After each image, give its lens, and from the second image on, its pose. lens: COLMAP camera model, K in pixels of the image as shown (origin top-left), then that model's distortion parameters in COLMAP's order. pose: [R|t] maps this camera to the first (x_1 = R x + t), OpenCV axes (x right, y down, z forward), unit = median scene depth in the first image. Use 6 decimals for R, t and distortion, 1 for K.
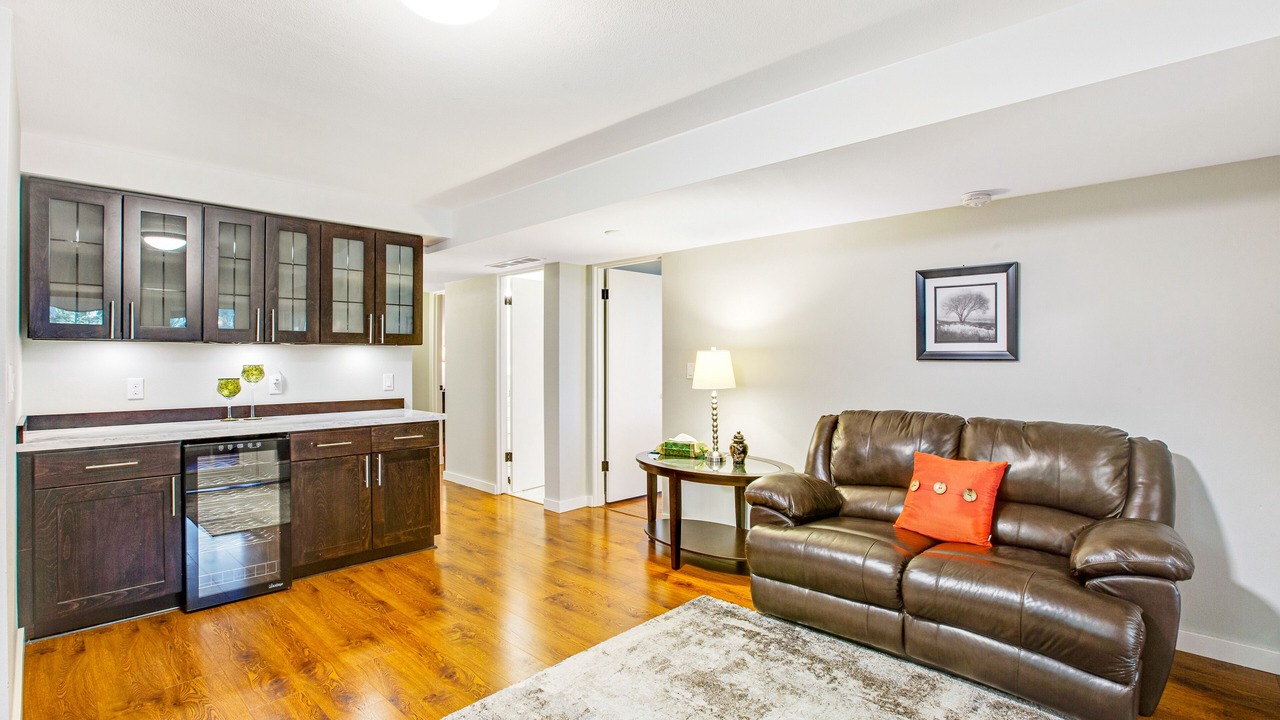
lens RADIAL K [[593.6, 0, 636.9], [0, 593.6, 353.6], [0, 0, 1]] dist [-0.034401, 0.000244]
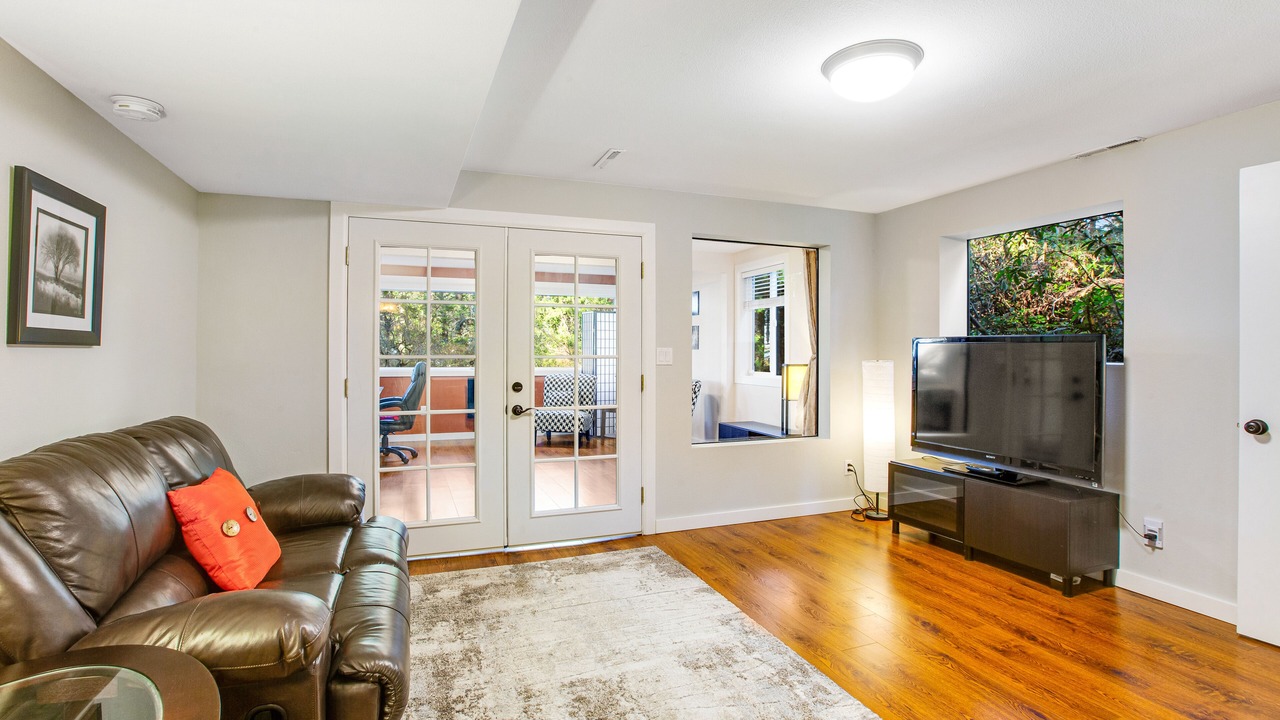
lens RADIAL K [[593.6, 0, 636.9], [0, 593.6, 353.6], [0, 0, 1]] dist [-0.034401, 0.000244]
pose [[-0.907419, -0.000964, 0.420226, -0.220093], [-0.002910, 0.999988, -0.003990, 0.021618], [-0.420217, -0.004843, -0.907411, 1.322170]]
